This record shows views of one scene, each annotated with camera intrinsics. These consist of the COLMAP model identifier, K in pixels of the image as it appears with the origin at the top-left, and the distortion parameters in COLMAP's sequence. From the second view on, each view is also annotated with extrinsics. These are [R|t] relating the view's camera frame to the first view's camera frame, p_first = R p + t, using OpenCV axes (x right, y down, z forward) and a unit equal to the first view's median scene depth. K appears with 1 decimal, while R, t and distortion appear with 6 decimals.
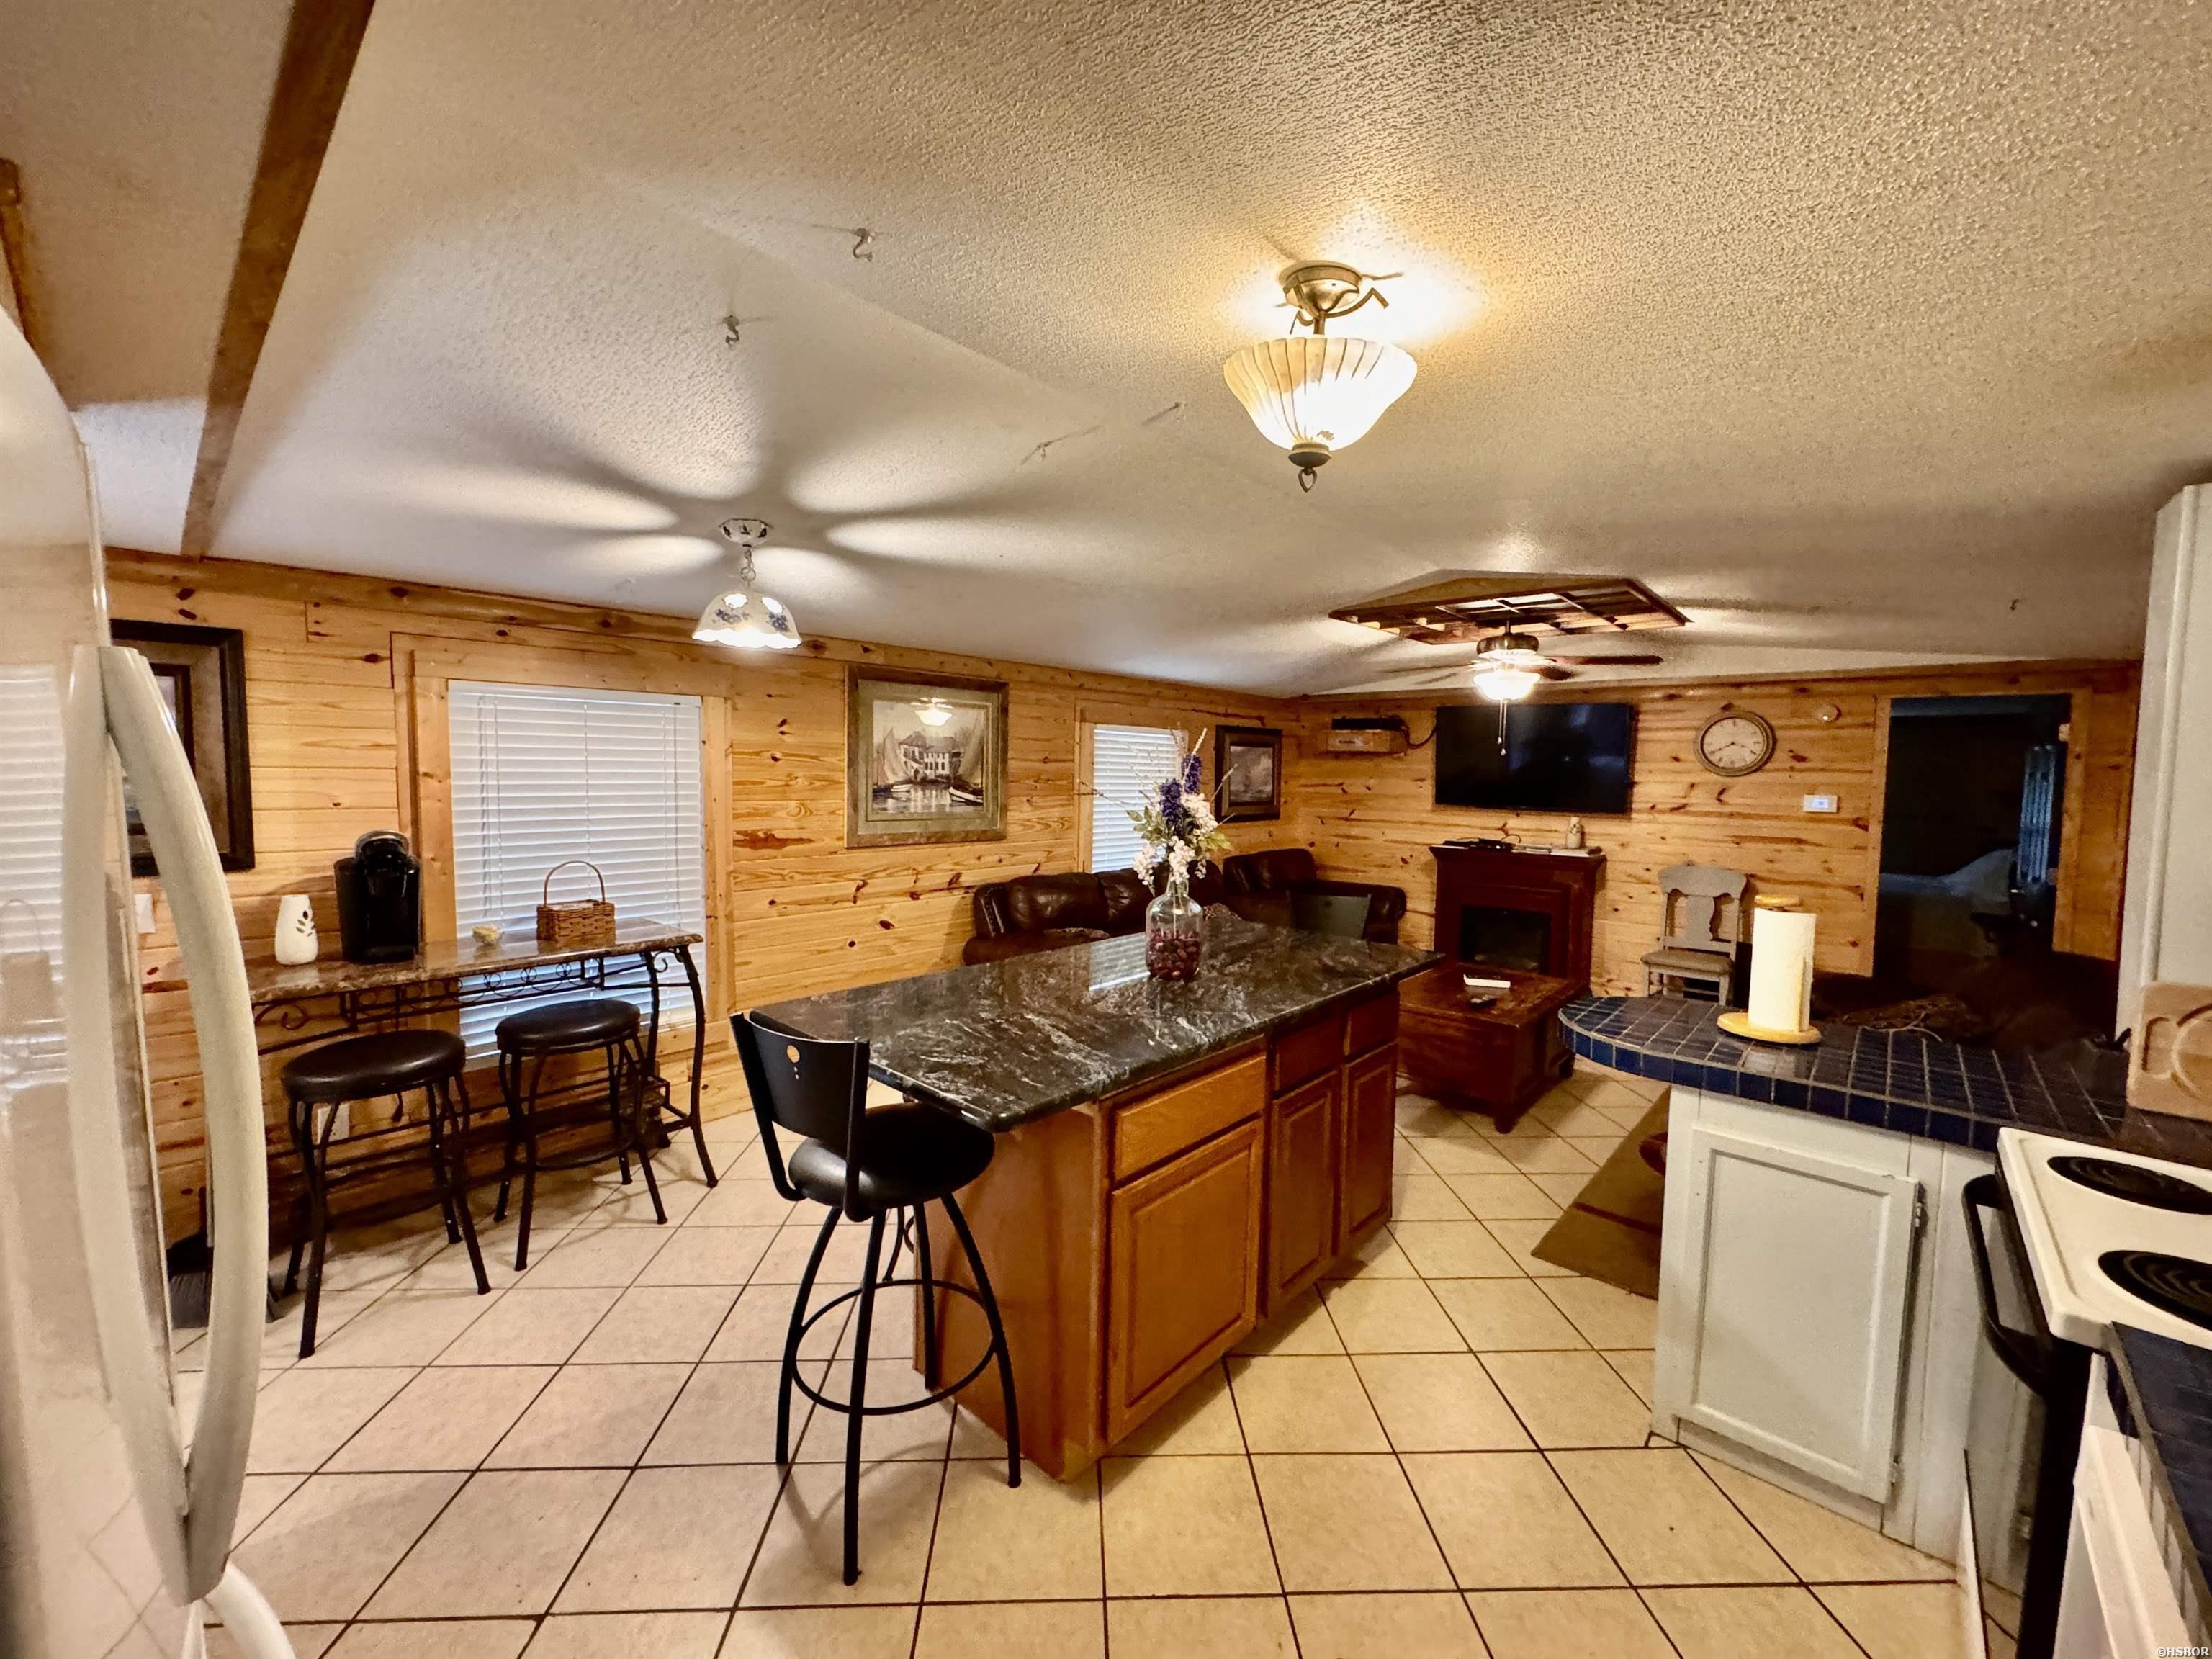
lens RADIAL K [[883.7, 0, 1102.2], [0, 883.7, 841.9], [0, 0, 1]] dist [-0.000267, 0.000335]
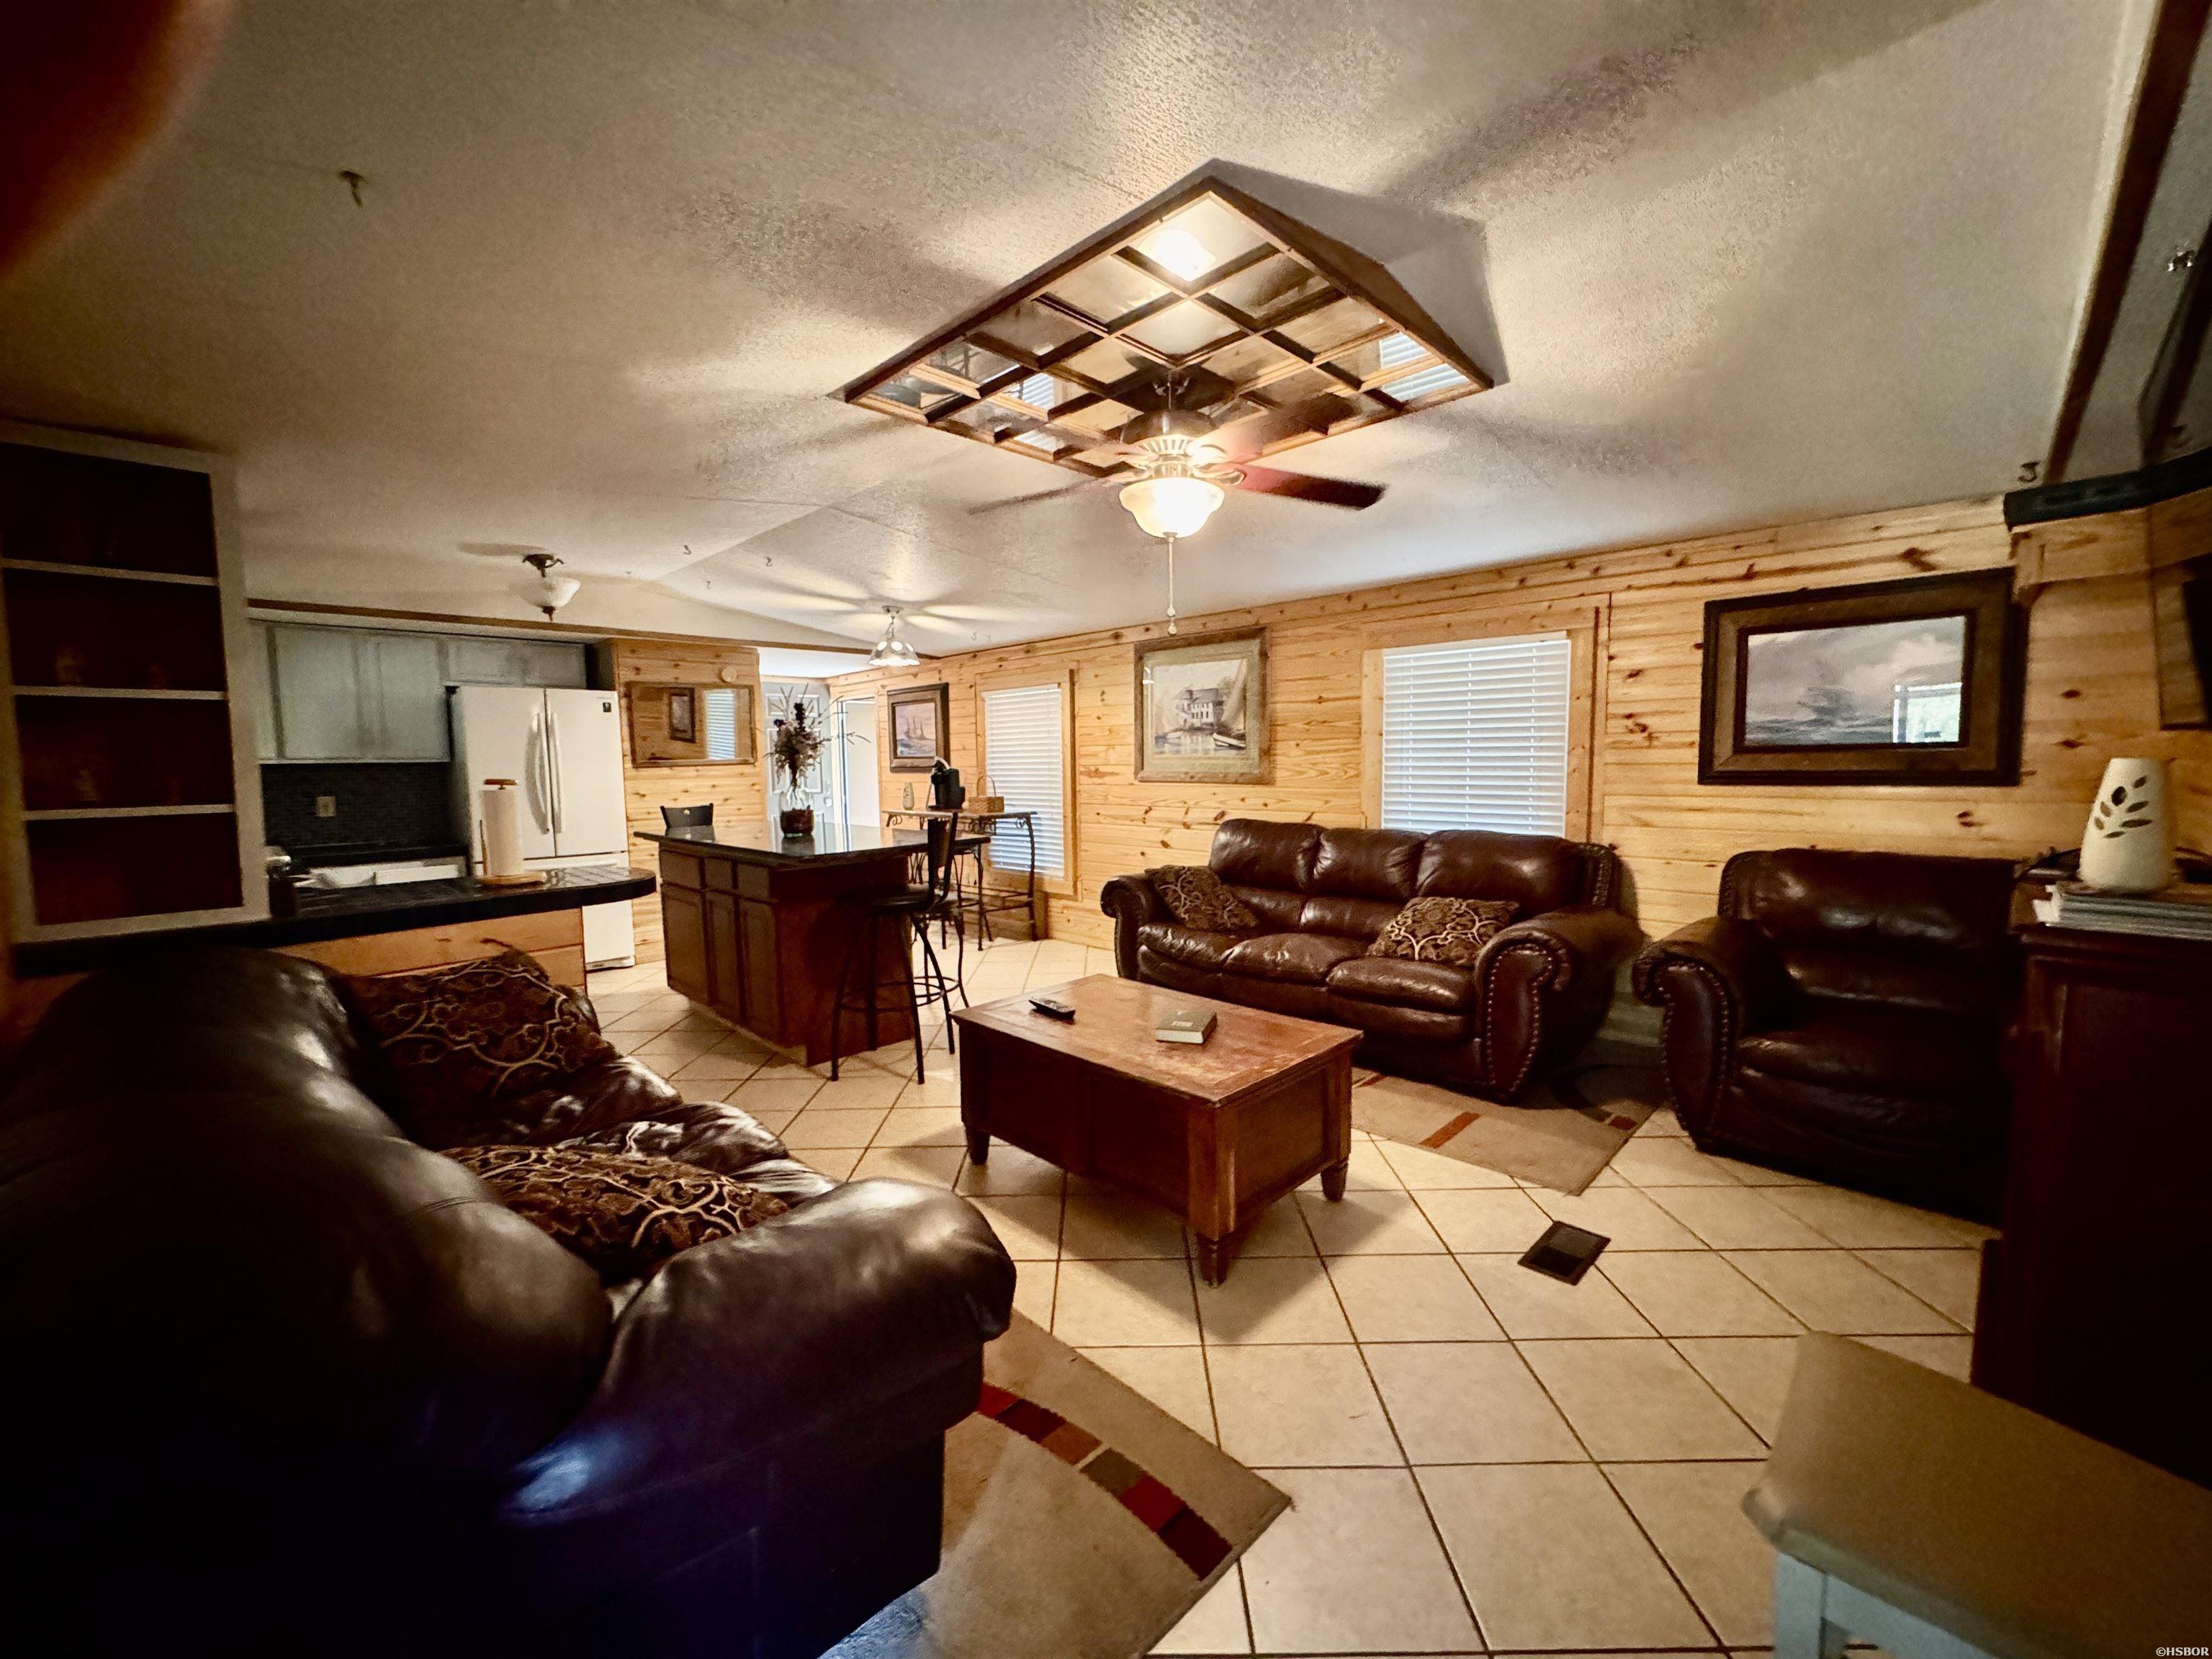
lens RADIAL K [[883.7, 0, 1104.2], [0, 883.7, 825.1], [0, 0, 1]] dist [-0.000267, 0.000335]
pose [[-0.037884, 0.074928, -0.996469, 0.934579], [-0.054045, 0.995572, 0.076916, -0.024142], [0.997820, 0.056768, -0.033667, 0.886364]]
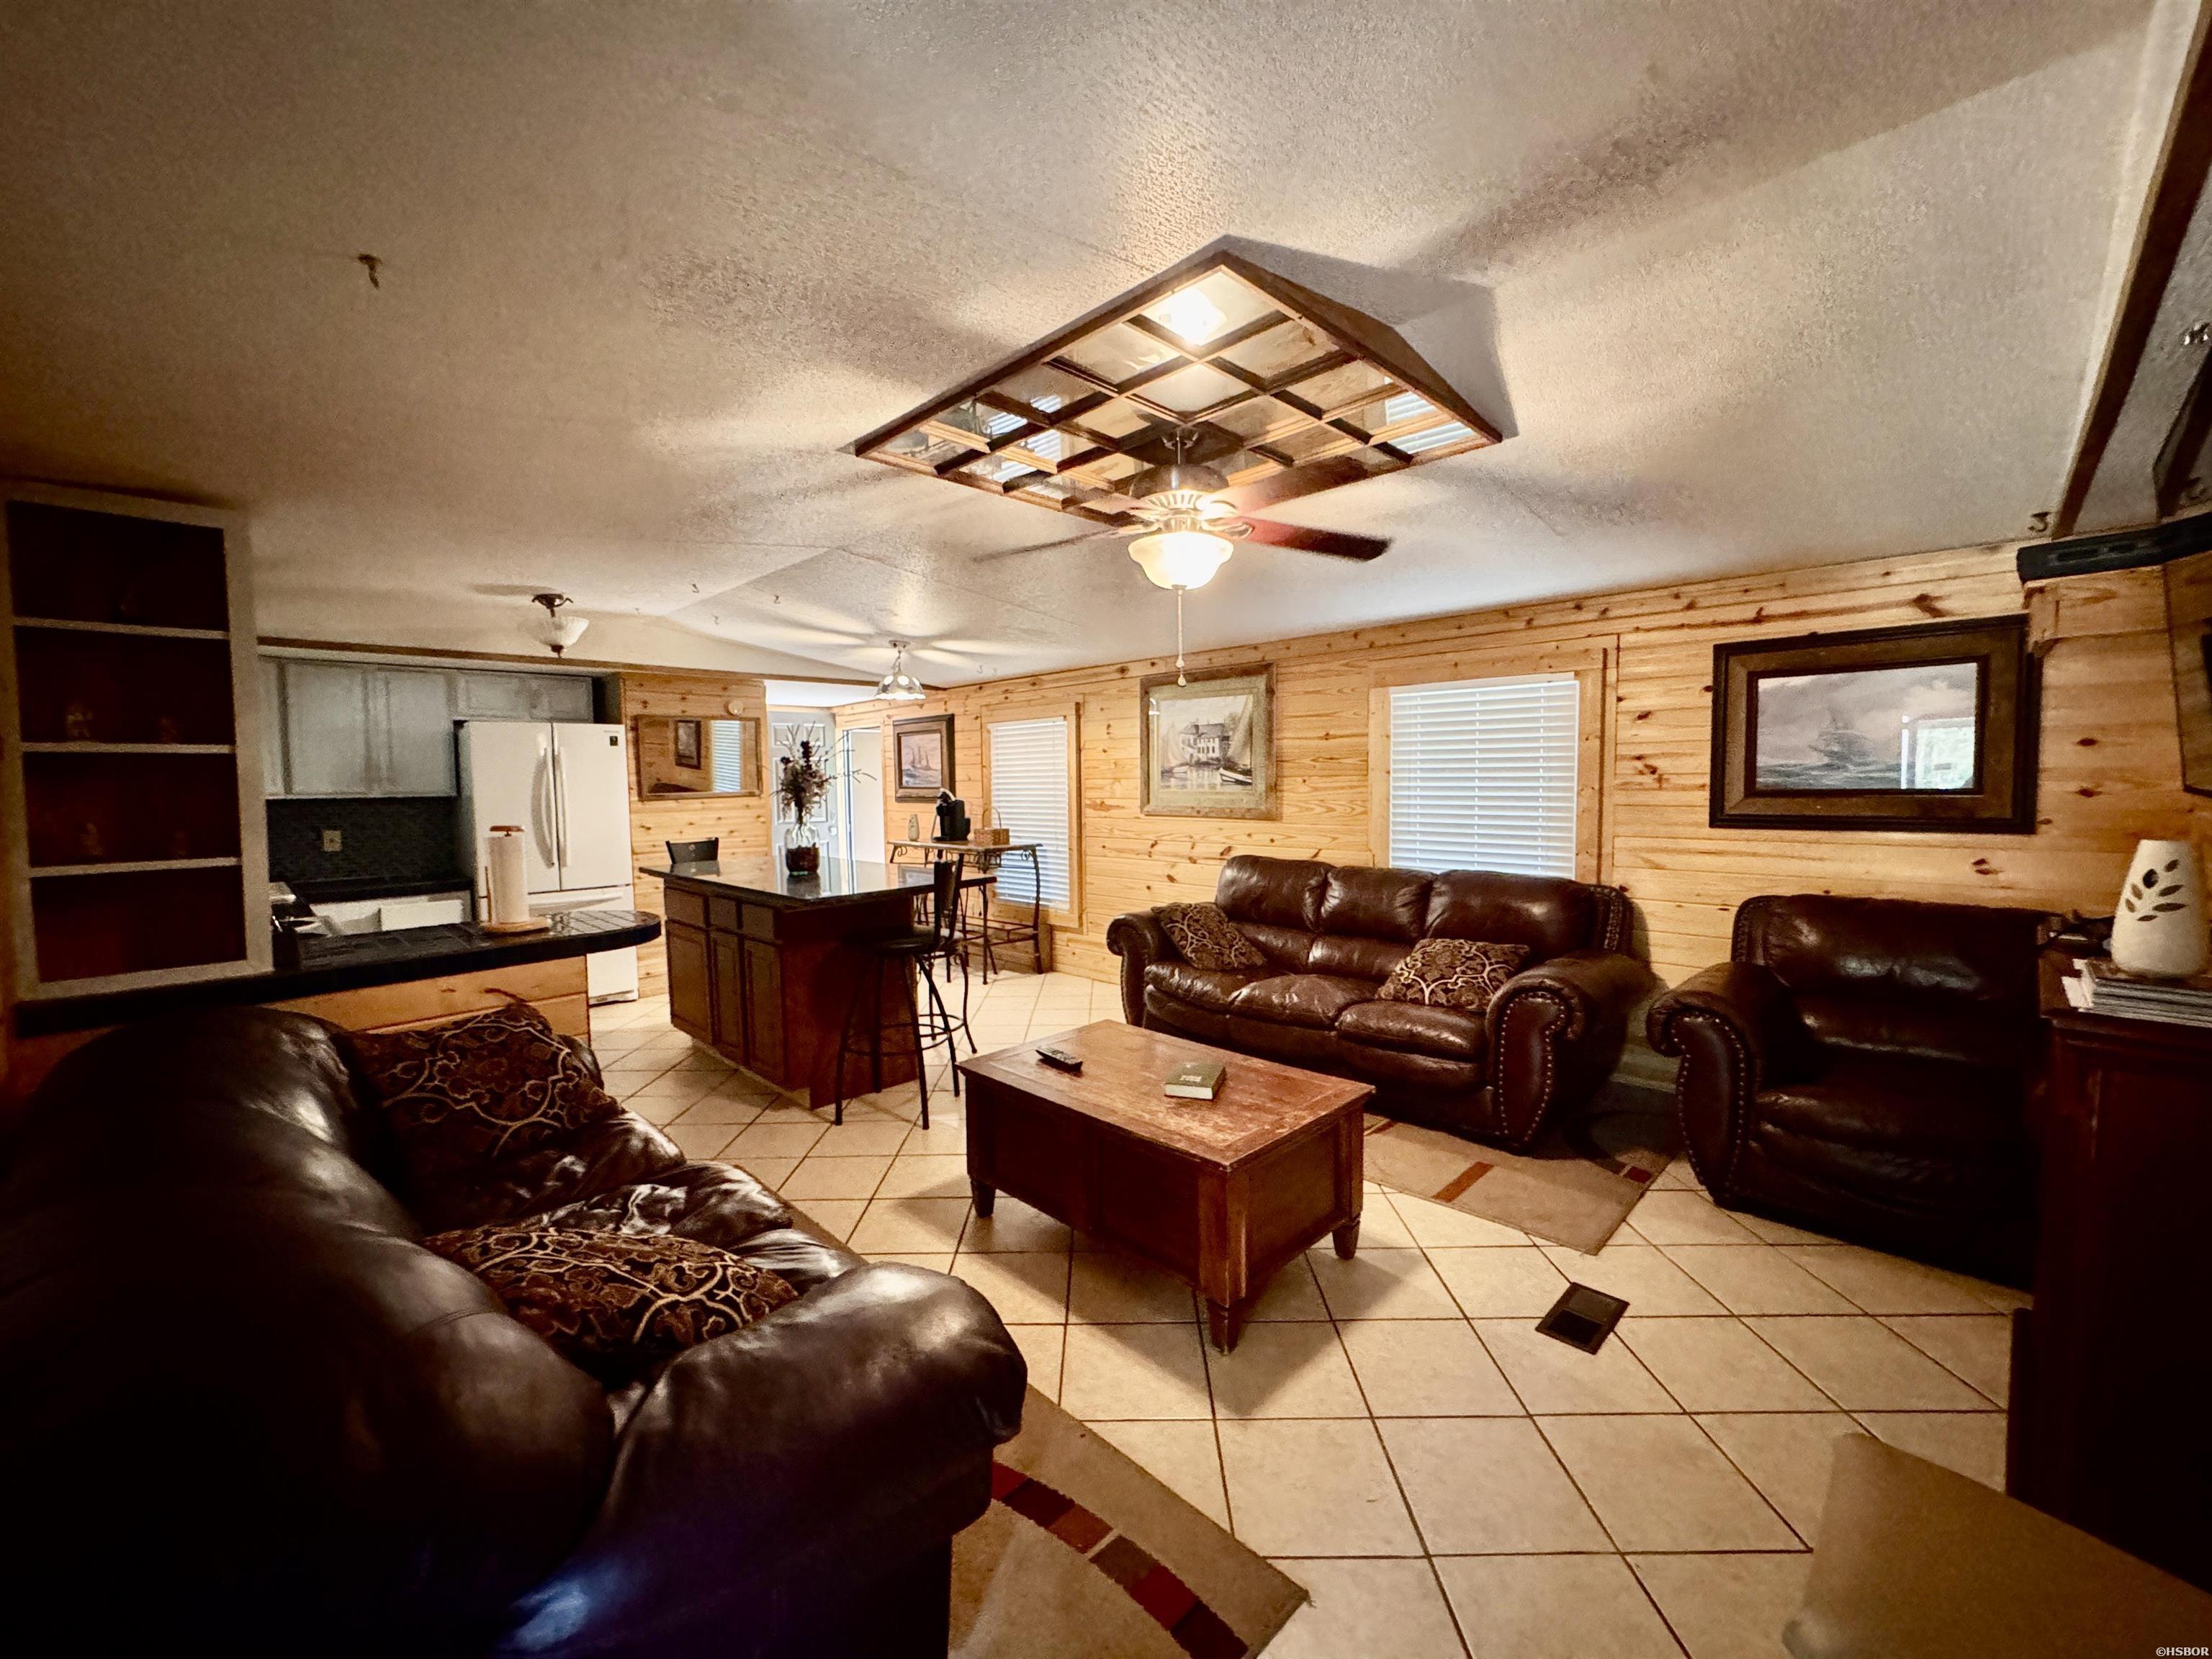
lens RADIAL K [[883.7, 0, 1104.0], [0, 883.7, 825.0], [0, 0, 1]] dist [-0.000267, 0.000335]
pose [[-0.042236, 0.052674, -0.997718, 0.929975], [-0.054939, 0.996976, 0.054960, -0.042663], [0.997596, 0.057135, -0.039214, 0.882297]]
